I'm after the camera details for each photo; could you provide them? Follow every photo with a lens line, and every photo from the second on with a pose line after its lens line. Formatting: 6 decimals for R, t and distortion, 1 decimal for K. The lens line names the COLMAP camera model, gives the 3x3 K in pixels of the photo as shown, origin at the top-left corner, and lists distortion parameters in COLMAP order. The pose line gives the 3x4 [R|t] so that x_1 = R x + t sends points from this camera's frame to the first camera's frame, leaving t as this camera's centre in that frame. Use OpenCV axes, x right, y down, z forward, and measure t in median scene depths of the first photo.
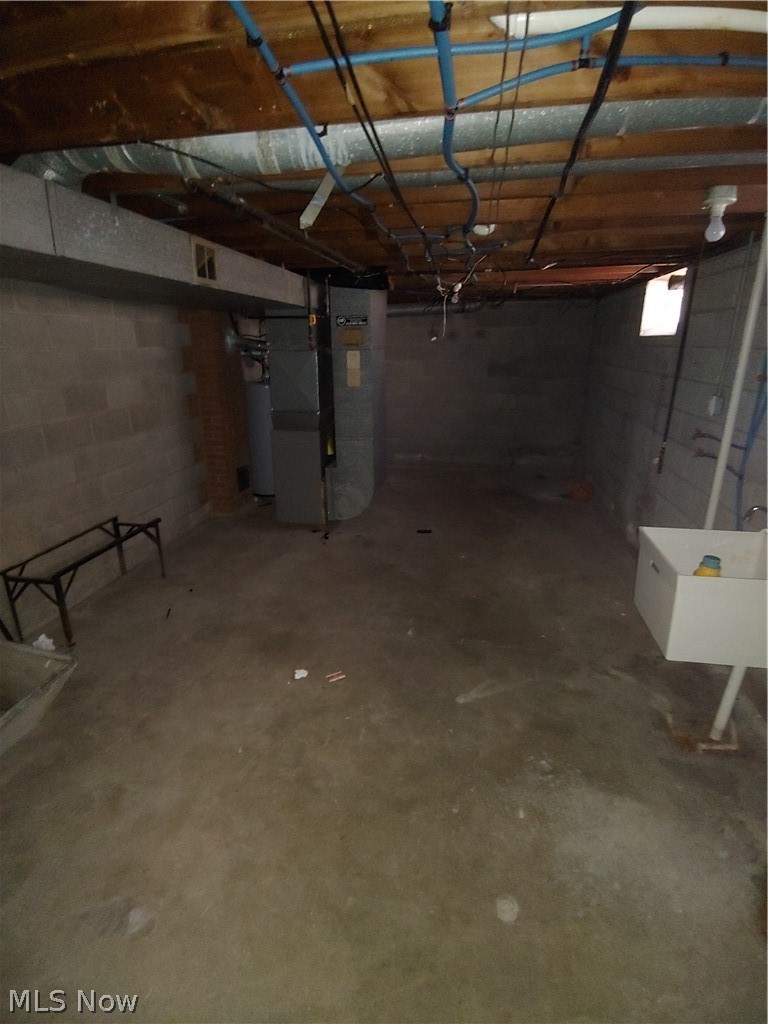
lens RADIAL K [[505.8, 0, 381.5], [0, 505.8, 510.0], [0, 0, 1]] dist [-0.010876, -0.010634]
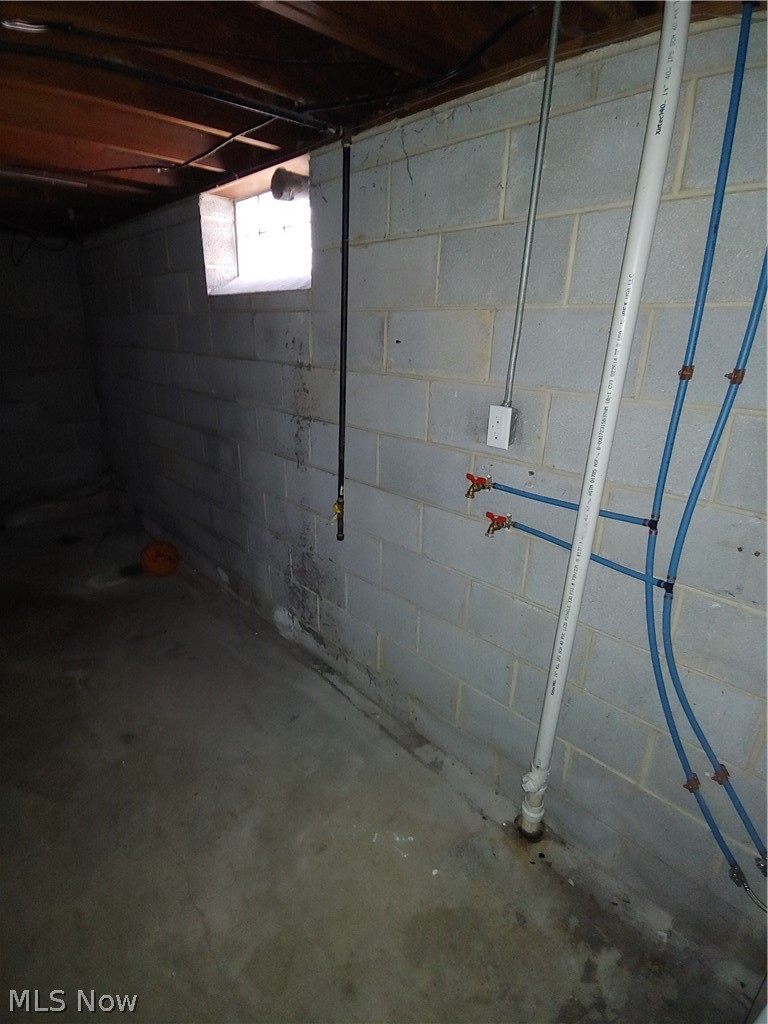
lens RADIAL K [[505.8, 0, 378.6], [0, 505.8, 515.8], [0, 0, 1]] dist [-0.010876, -0.010634]
pose [[0.580577, -0.267126, 0.769139, 0.121862], [0.233117, 0.959639, 0.157322, -0.150788], [-0.780120, 0.087961, 0.619415, 0.515805]]
